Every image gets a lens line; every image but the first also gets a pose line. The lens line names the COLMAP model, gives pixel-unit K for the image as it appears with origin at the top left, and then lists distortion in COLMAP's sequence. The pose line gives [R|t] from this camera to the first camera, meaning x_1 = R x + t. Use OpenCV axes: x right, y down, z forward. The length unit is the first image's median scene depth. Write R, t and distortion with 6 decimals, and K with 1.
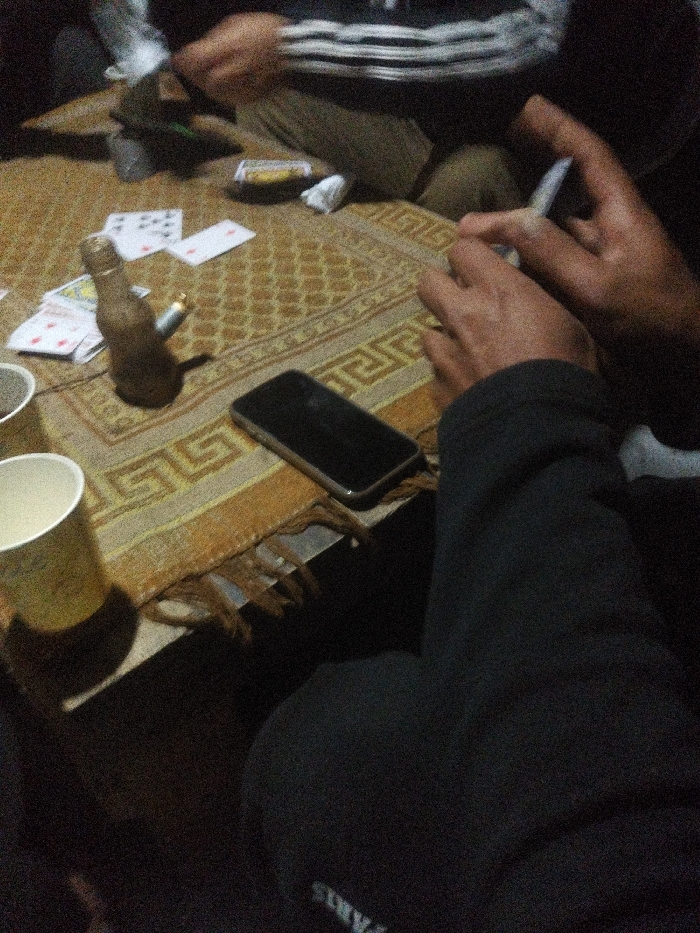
lens RADIAL K [[720.1, 0, 350.0], [0, 720.1, 466.5], [0, 0, 1]] dist [0.146871, -0.224070]
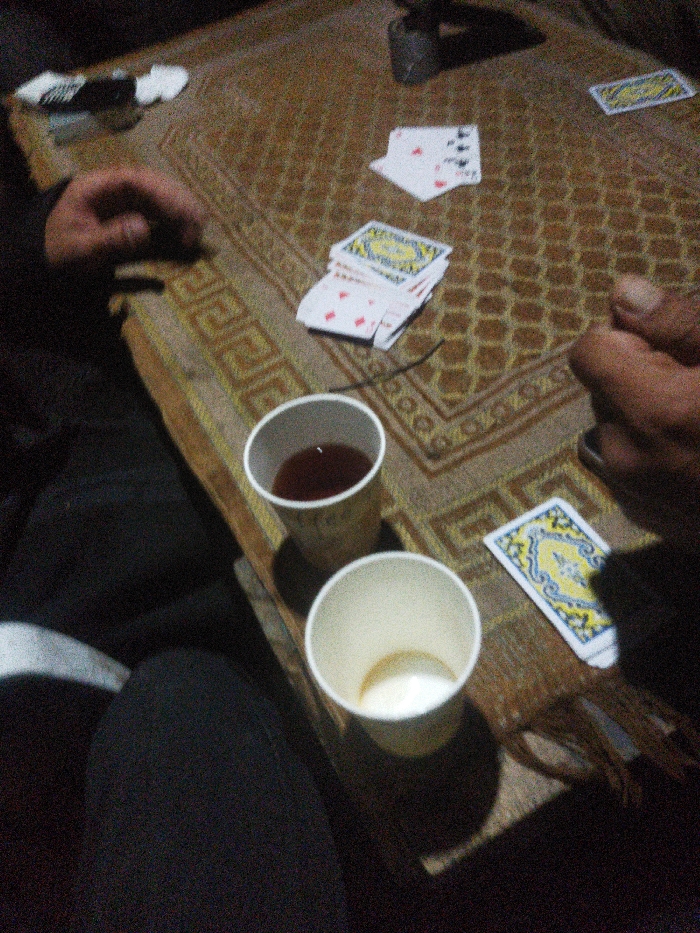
lens RADIAL K [[720.1, 0, 350.0], [0, 720.1, 466.5], [0, 0, 1]] dist [0.146871, -0.224070]
pose [[0.974086, 0.115910, -0.194222, -0.222852], [-0.080455, 0.980111, 0.181411, -0.157269], [0.211386, -0.161084, 0.964037, 0.161666]]
